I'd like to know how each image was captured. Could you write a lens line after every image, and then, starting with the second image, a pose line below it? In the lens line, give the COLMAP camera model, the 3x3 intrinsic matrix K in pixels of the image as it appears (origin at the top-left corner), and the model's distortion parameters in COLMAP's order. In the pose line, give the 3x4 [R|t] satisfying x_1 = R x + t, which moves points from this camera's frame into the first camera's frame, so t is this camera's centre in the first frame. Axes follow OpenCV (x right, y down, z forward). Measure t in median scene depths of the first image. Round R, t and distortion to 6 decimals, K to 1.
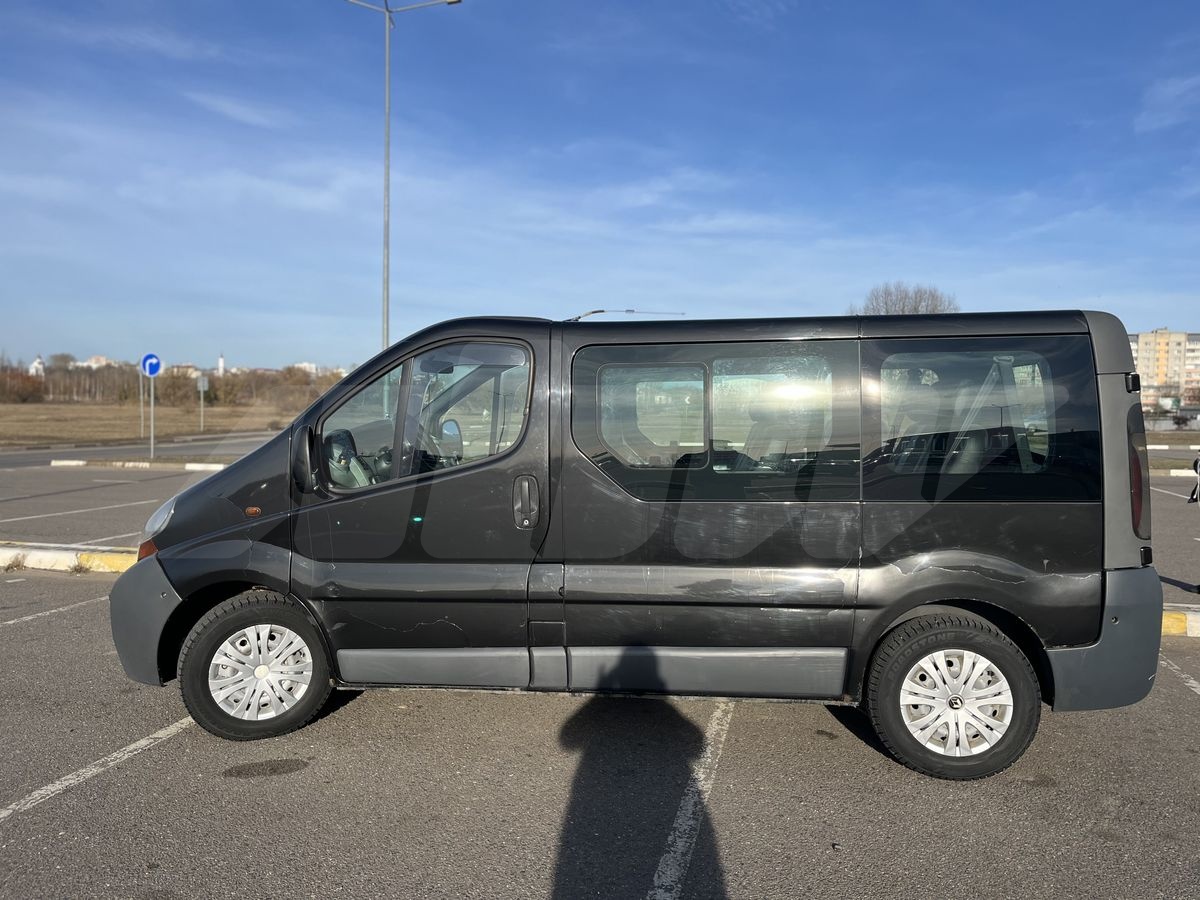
lens RADIAL K [[905.6, 0, 600.0], [0, 905.6, 450.0], [0, 0, 1]] dist [0.064126, -0.084497]
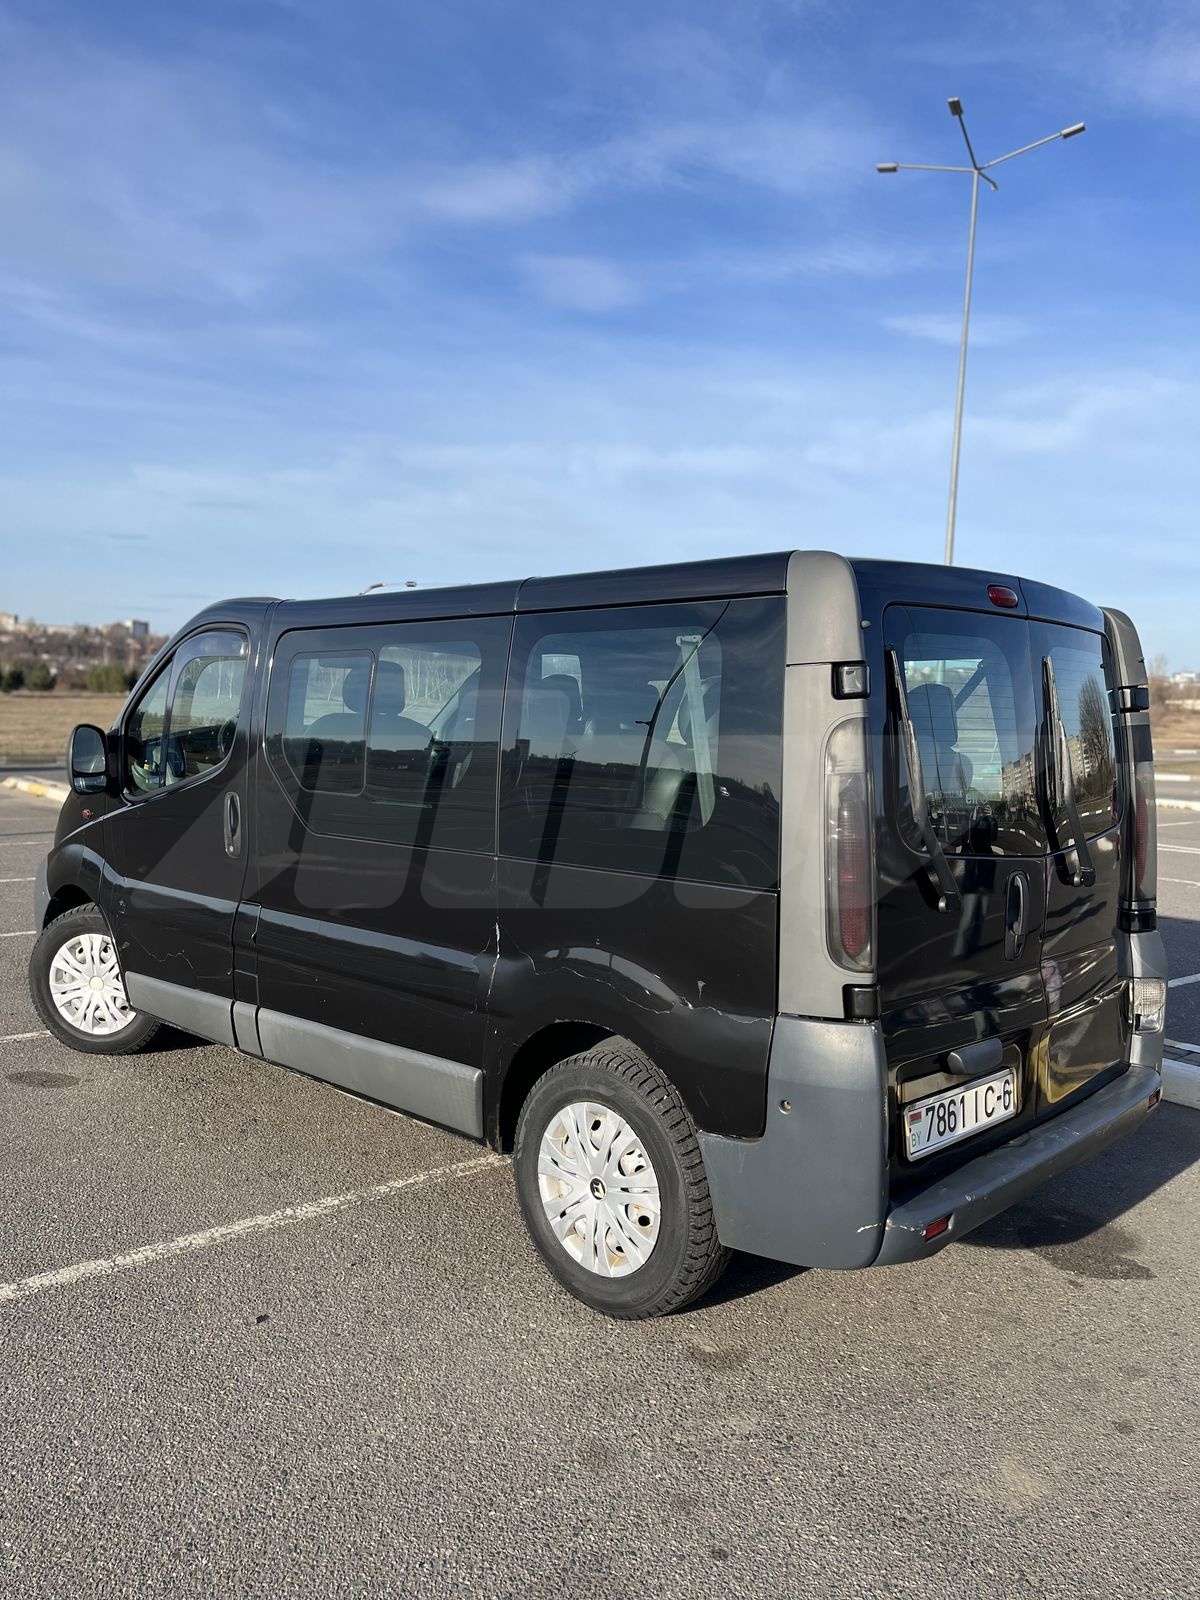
lens RADIAL K [[1207.4, 0, 600.0], [0, 1207.4, 800.0], [0, 0, 1]] dist [0.064126, -0.084497]
pose [[0.800031, 0.061081, -0.596841, 0.840730], [-0.049189, 0.998133, 0.036214, -0.020334], [0.597939, 0.000385, 0.801542, 0.318297]]
